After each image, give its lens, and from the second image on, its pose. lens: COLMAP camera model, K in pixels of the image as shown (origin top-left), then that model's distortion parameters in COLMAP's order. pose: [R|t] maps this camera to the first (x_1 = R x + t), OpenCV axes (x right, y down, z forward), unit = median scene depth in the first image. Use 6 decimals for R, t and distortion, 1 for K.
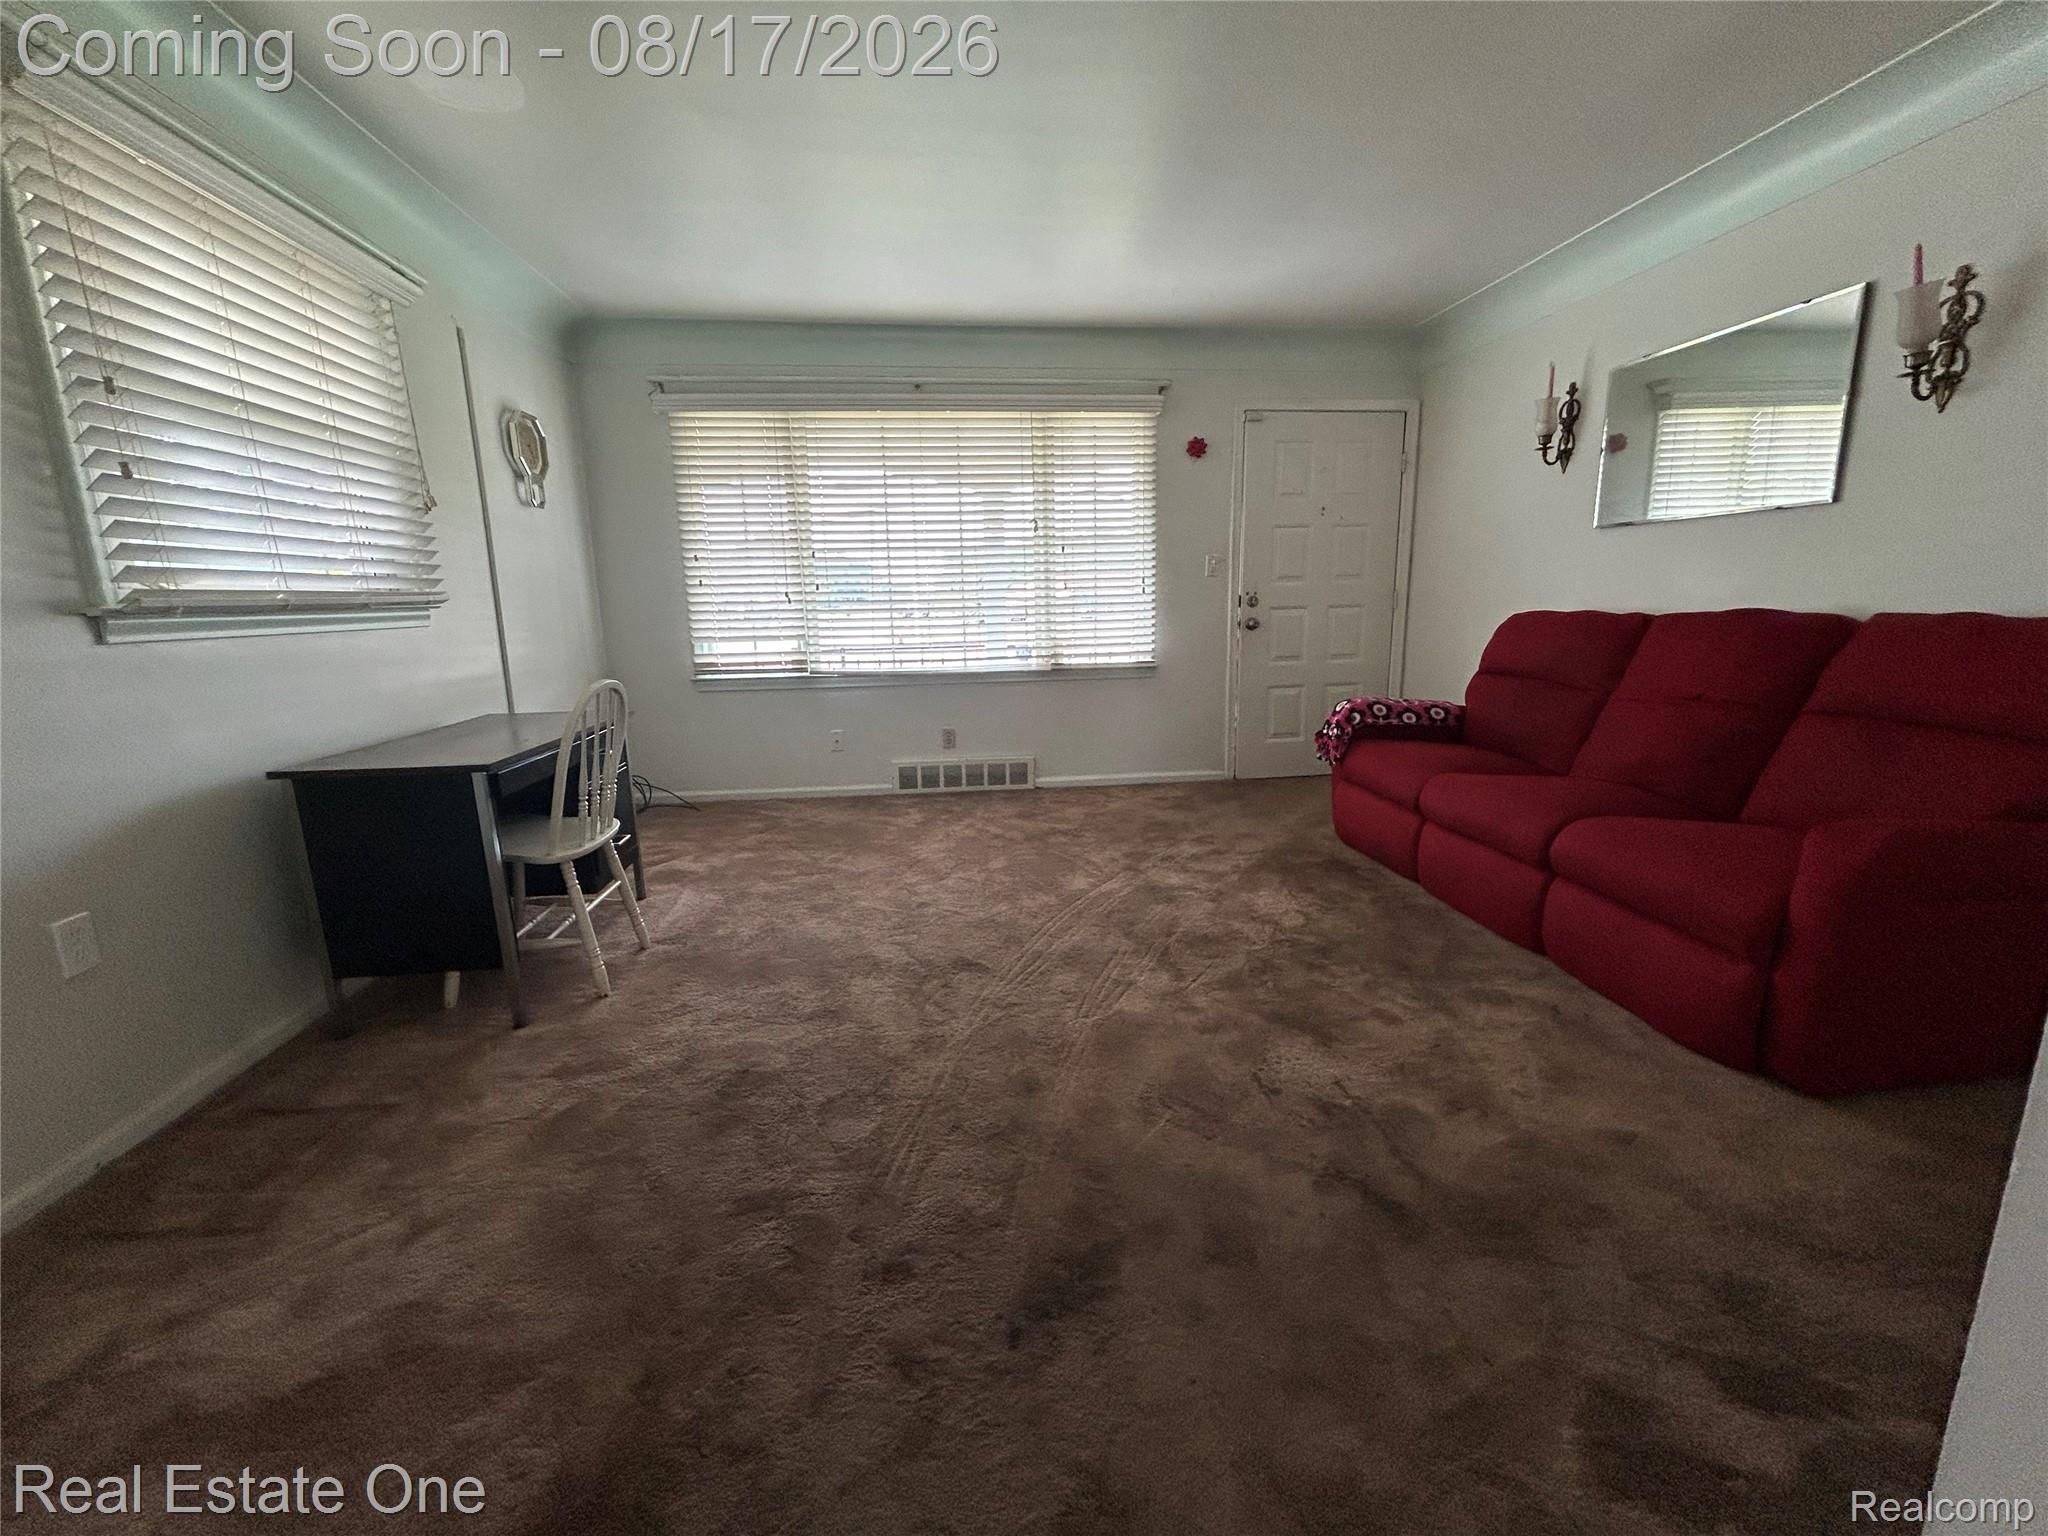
lens RADIAL K [[827.2, 0, 1024.0], [0, 827.2, 768.0], [0, 0, 1]] dist [-0.001073, -0.000412]
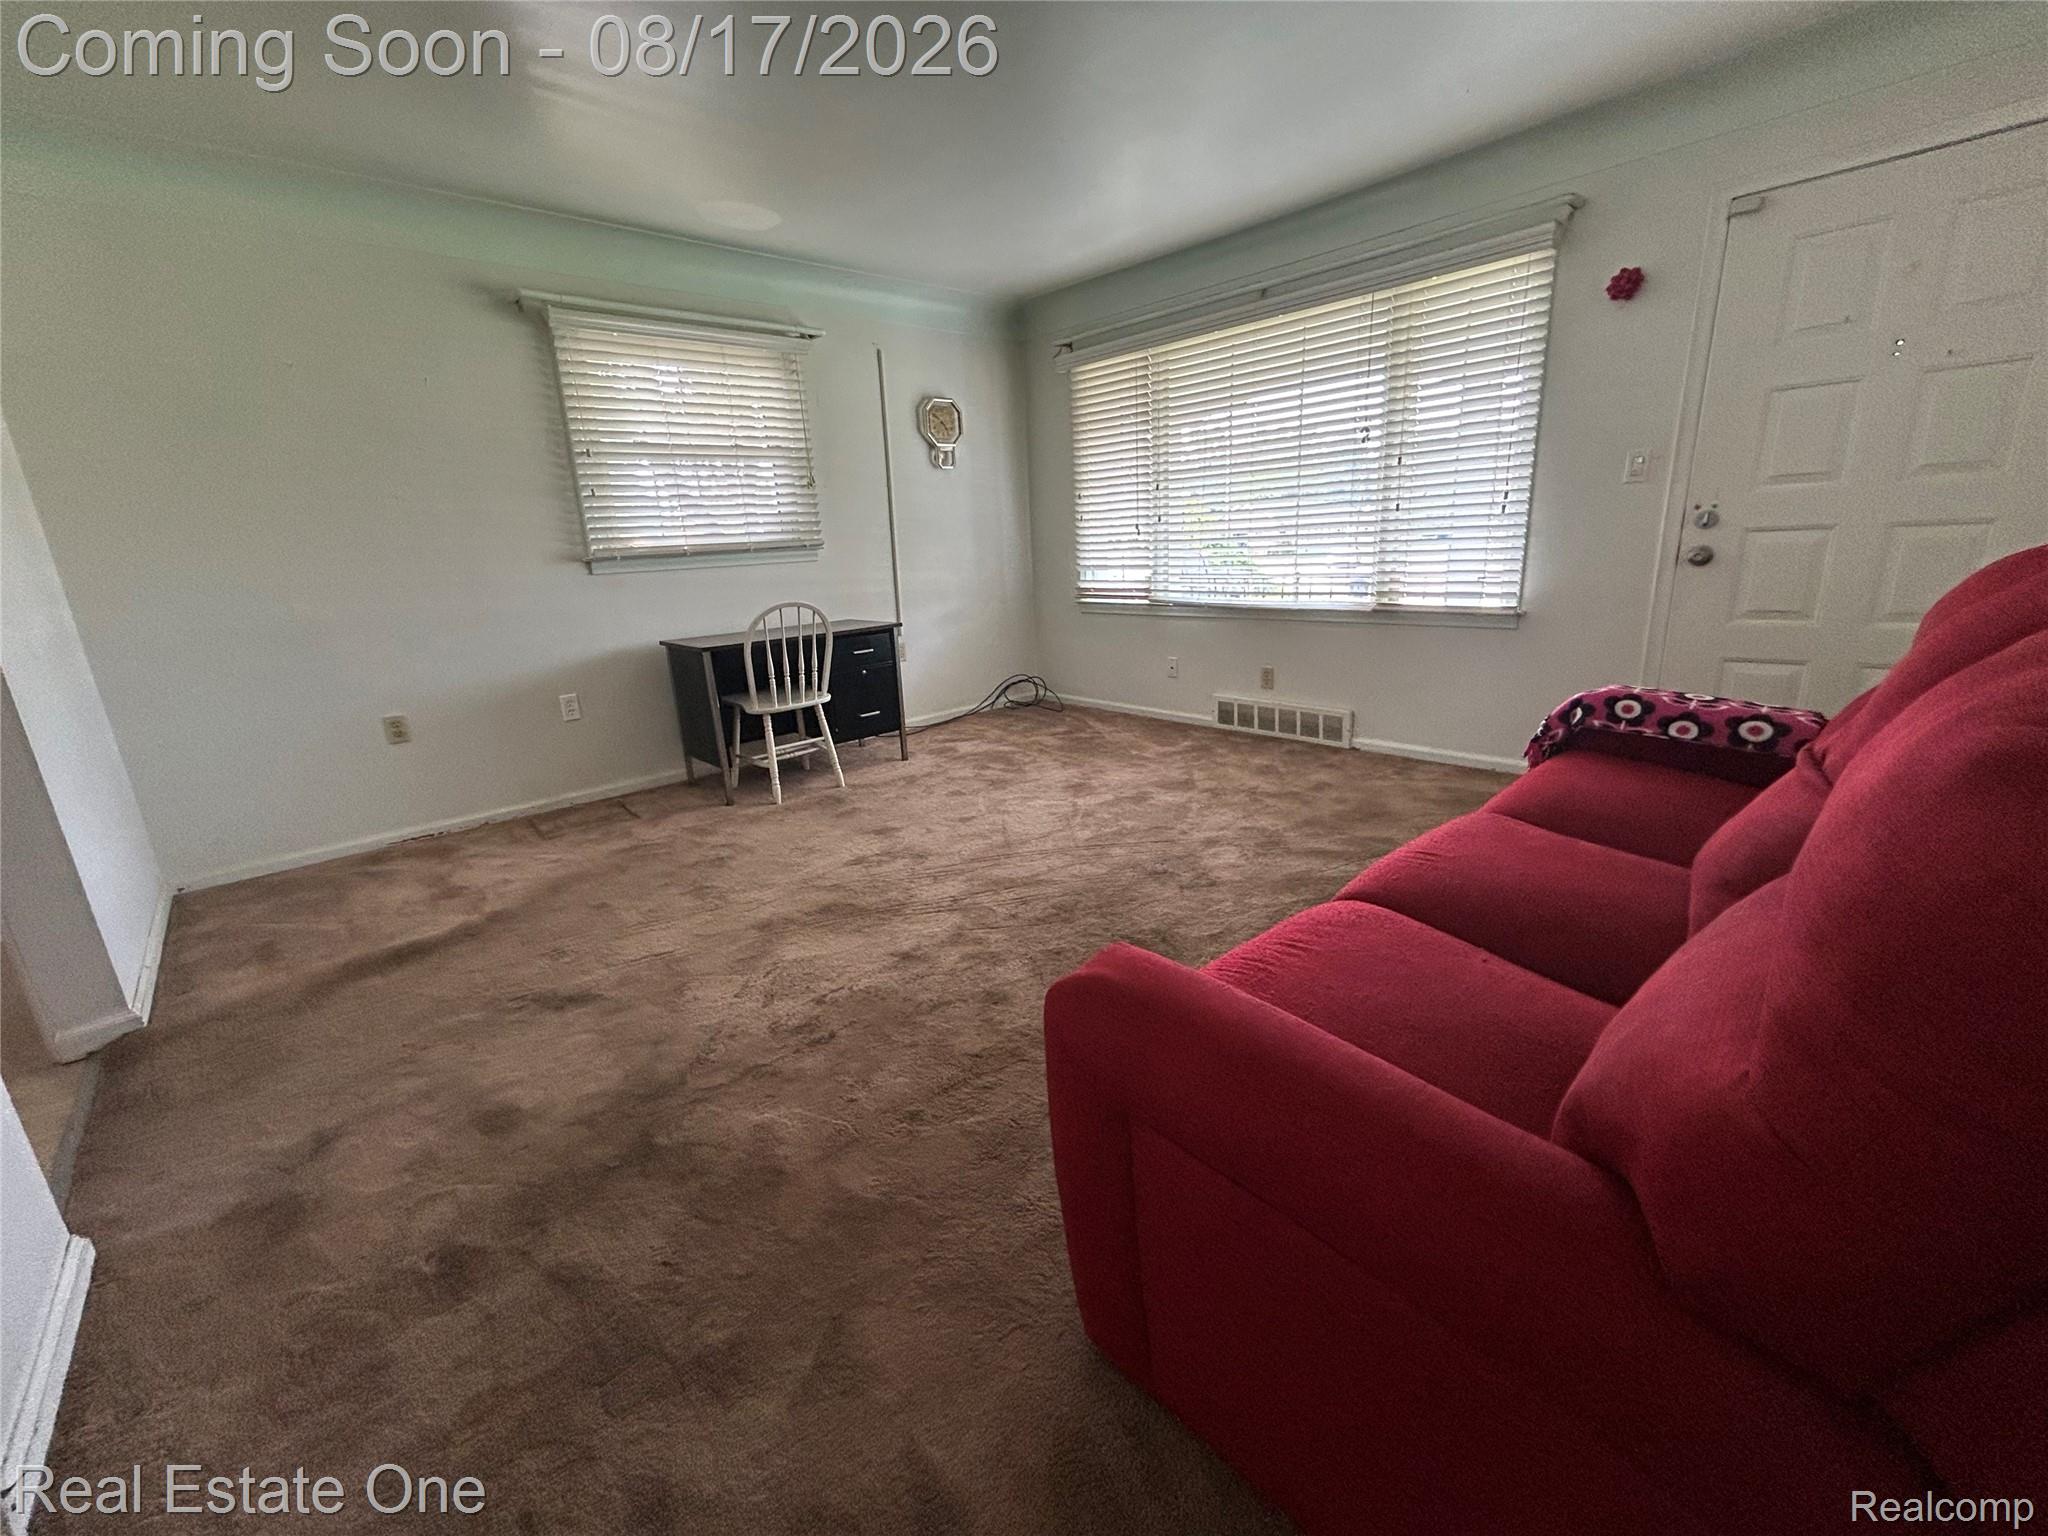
lens RADIAL K [[827.2, 0, 1024.0], [0, 827.2, 768.0], [0, 0, 1]] dist [-0.001073, -0.000412]
pose [[0.594601, 0.206051, -0.777170, 0.639956], [-0.126104, 0.978541, 0.162961, -0.069742], [0.794070, 0.001108, 0.607825, 0.269581]]
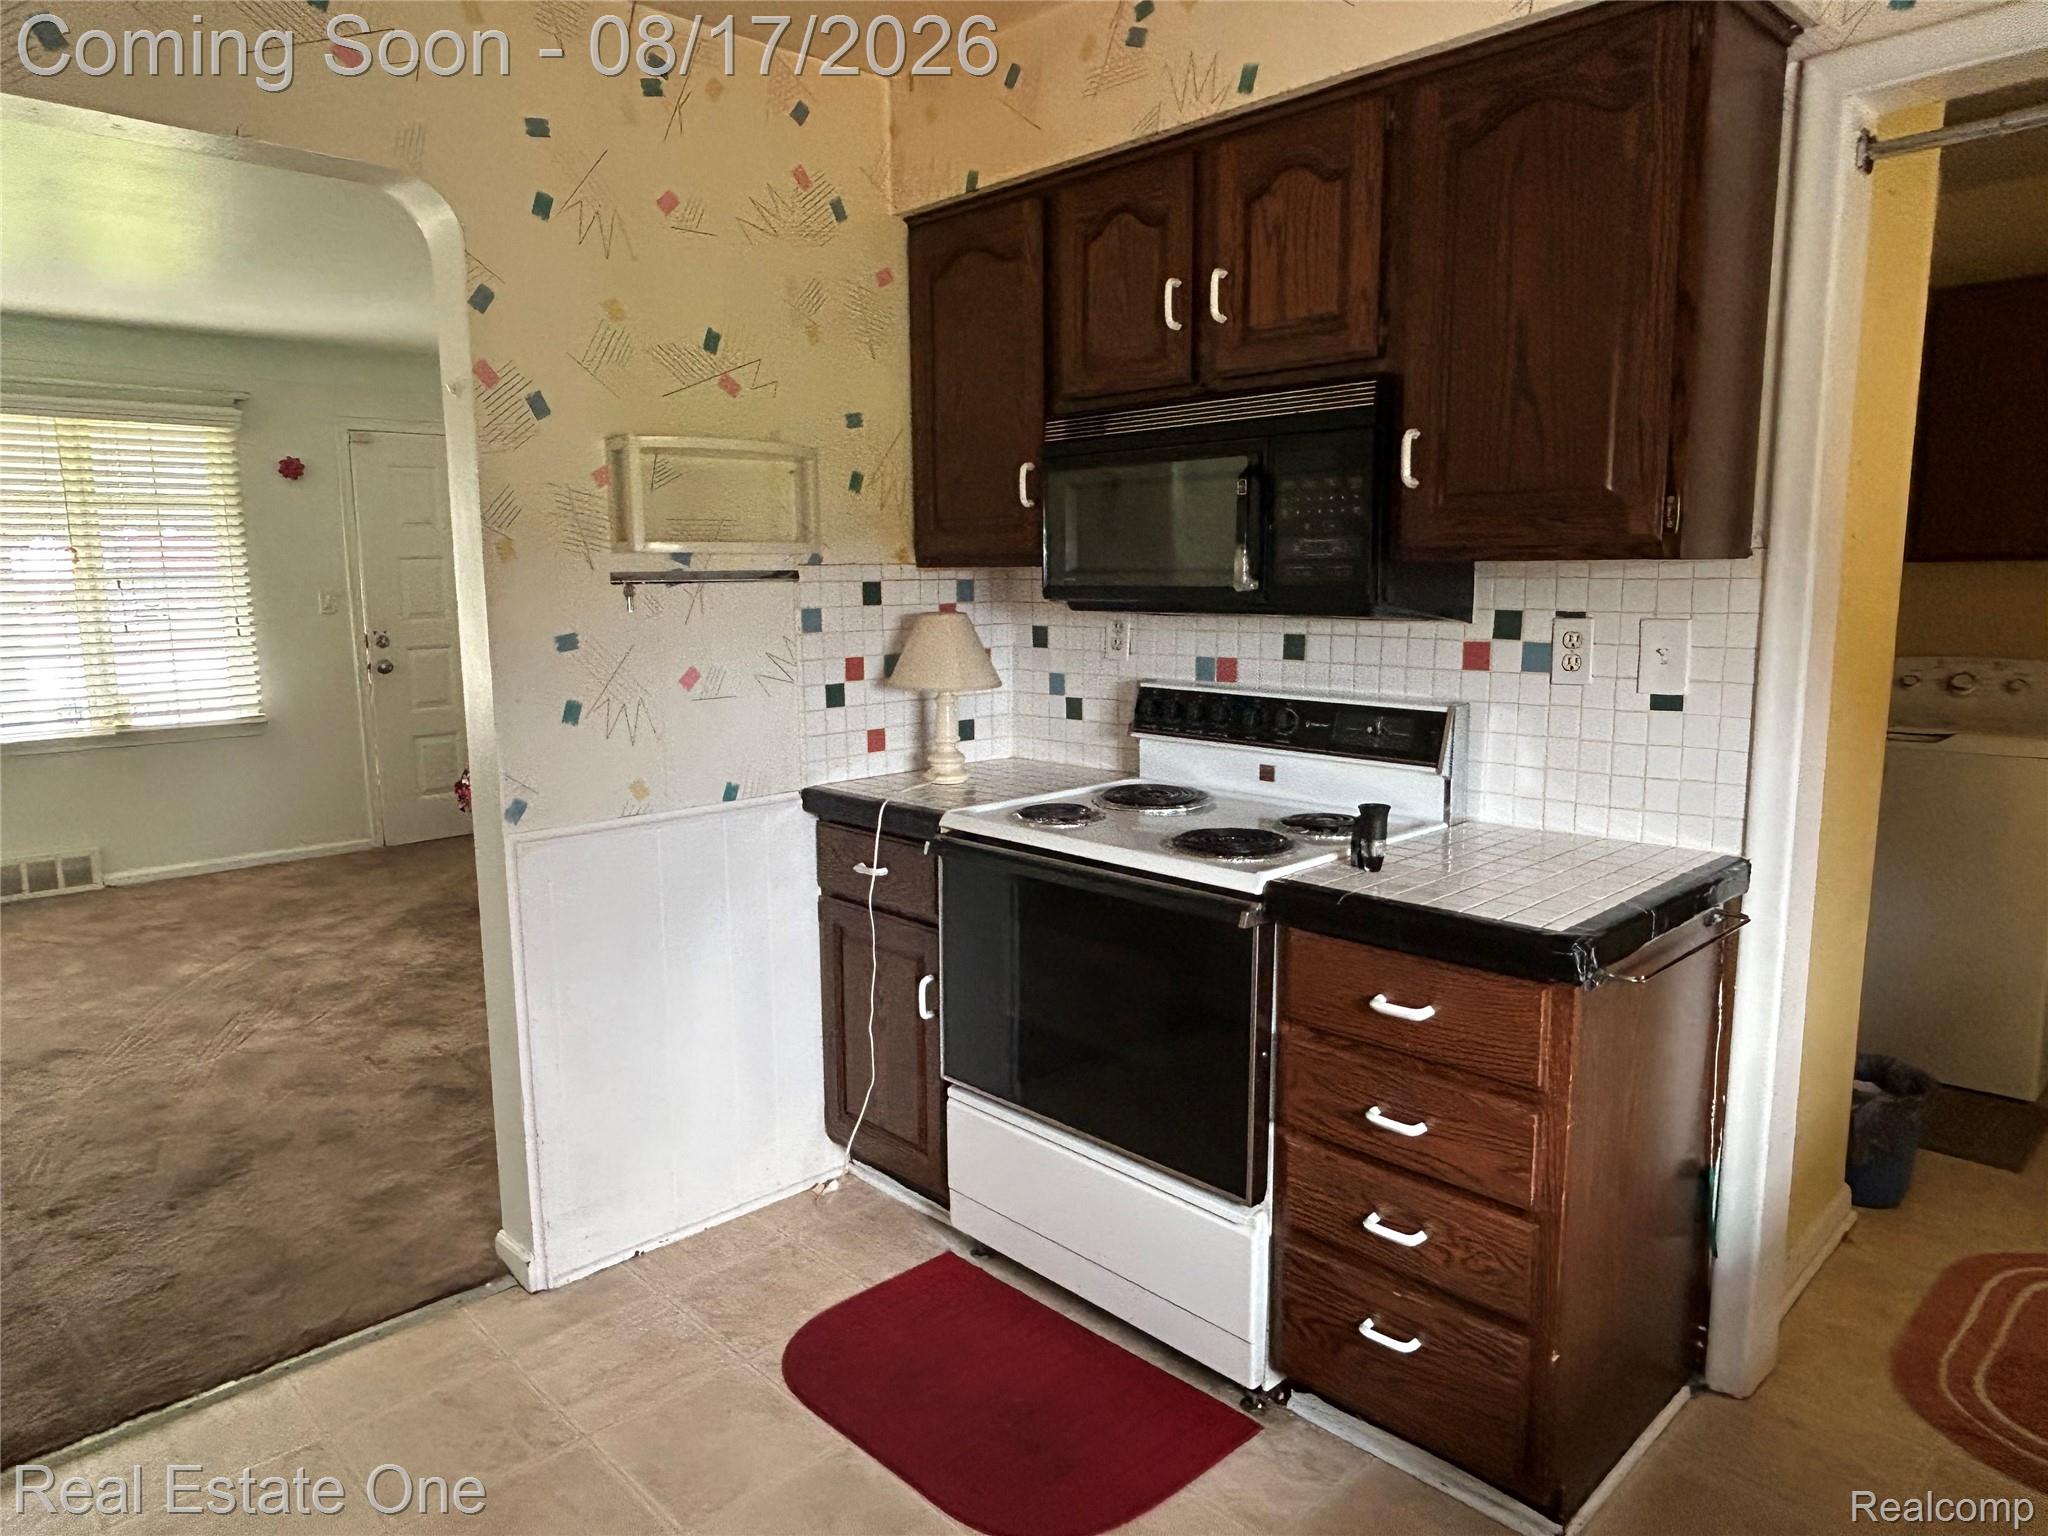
lens RADIAL K [[1336.0, 0, 1024.0], [0, 1336.0, 768.0], [0, 0, 1]] dist [-0.008765, 0.000875]
pose [[0.792516, -0.081292, 0.604409, -0.063874], [0.116547, 0.992998, -0.019263, 0.048934], [-0.598611, 0.085708, 0.796441, -0.670791]]
